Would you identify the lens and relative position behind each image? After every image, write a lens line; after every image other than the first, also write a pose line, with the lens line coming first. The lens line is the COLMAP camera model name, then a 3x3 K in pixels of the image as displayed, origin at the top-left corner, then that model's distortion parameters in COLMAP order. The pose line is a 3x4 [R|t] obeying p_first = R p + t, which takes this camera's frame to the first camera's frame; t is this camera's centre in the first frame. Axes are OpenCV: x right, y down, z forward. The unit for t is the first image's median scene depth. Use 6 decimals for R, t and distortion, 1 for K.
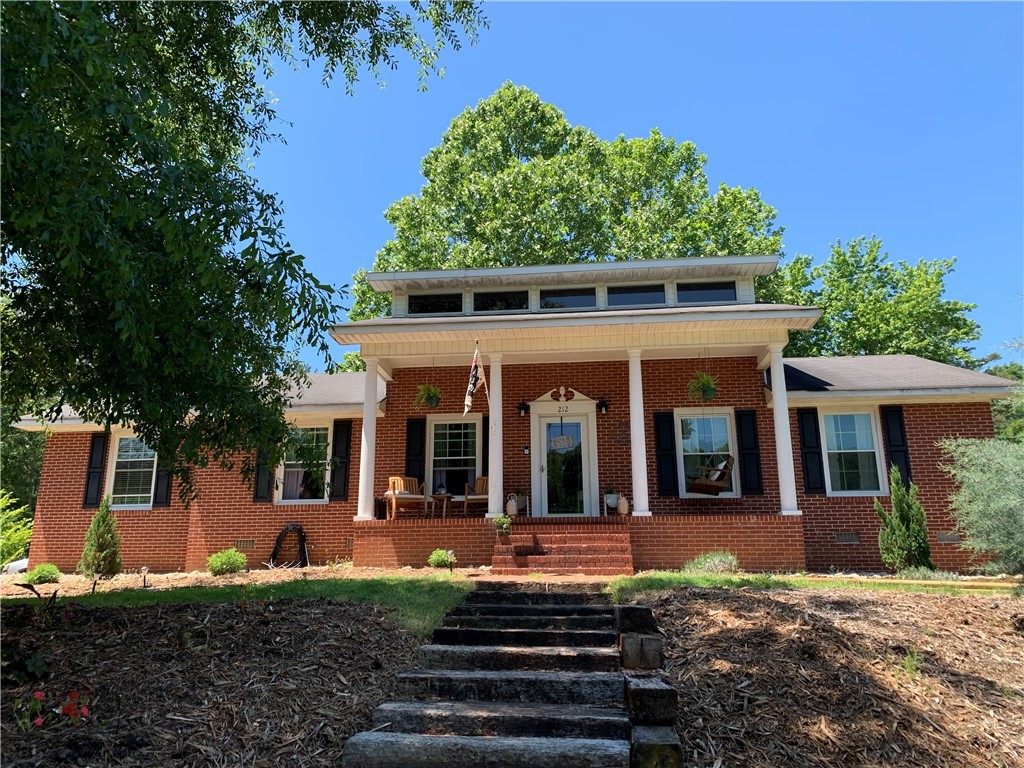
lens RADIAL K [[770.6, 0, 512.0], [0, 770.6, 384.0], [0, 0, 1]] dist [0.086896, -0.000177]
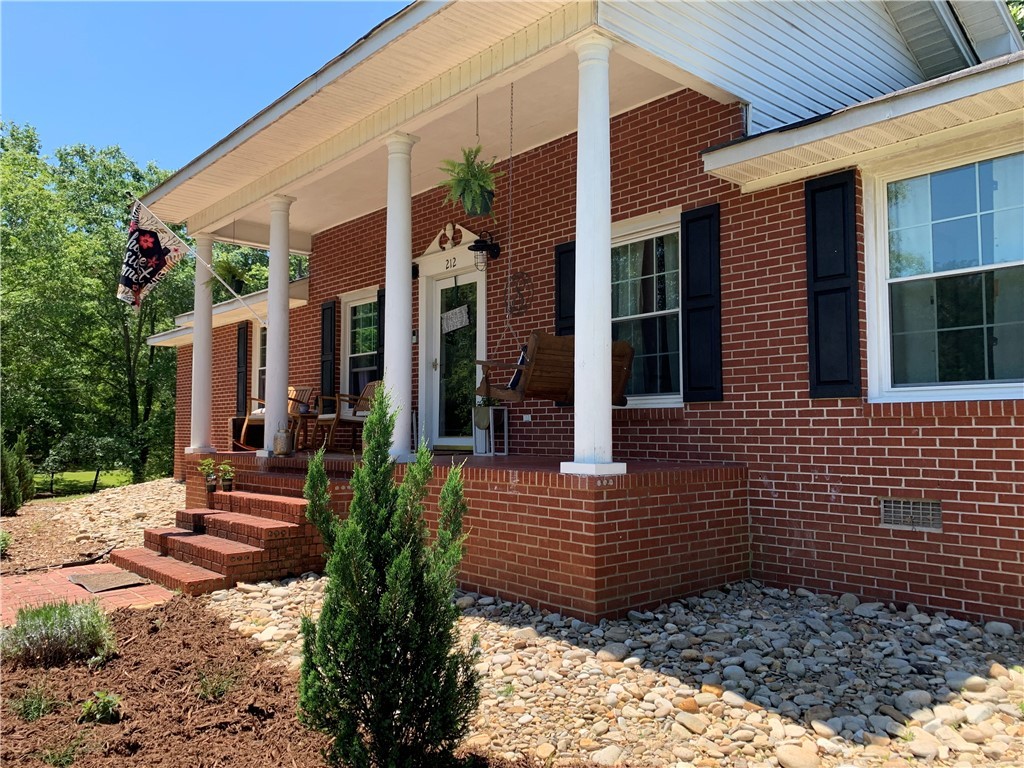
lens RADIAL K [[784.7, 0, 516.8], [0, 784.7, 380.8], [0, 0, 1]] dist [0.083583, -0.132105]
pose [[0.731221, -0.037005, -0.681136, 0.523692], [0.166935, 0.977873, 0.126084, 0.054902], [0.661399, -0.205901, 0.721219, 0.594537]]
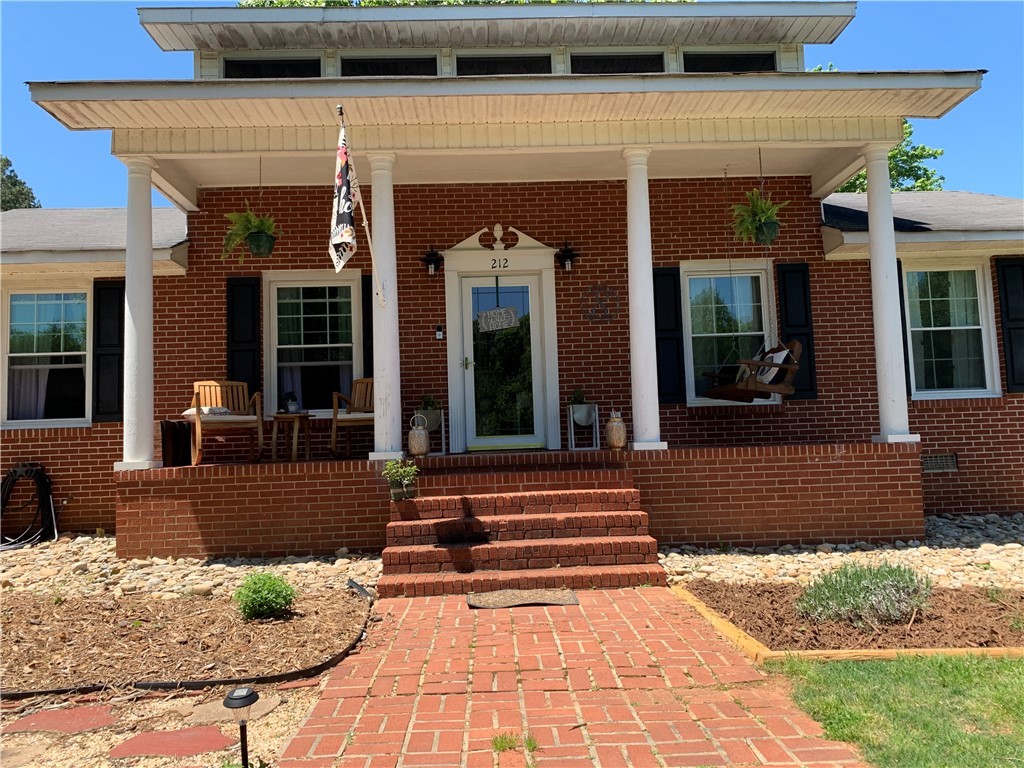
lens RADIAL K [[784.7, 0, 516.8], [0, 784.7, 380.8], [0, 0, 1]] dist [0.083583, -0.132105]
pose [[0.990135, -0.016580, 0.139131, -0.006821], [-0.006165, 0.986857, 0.161476, 0.024902], [-0.139980, -0.160741, 0.977020, 0.401695]]
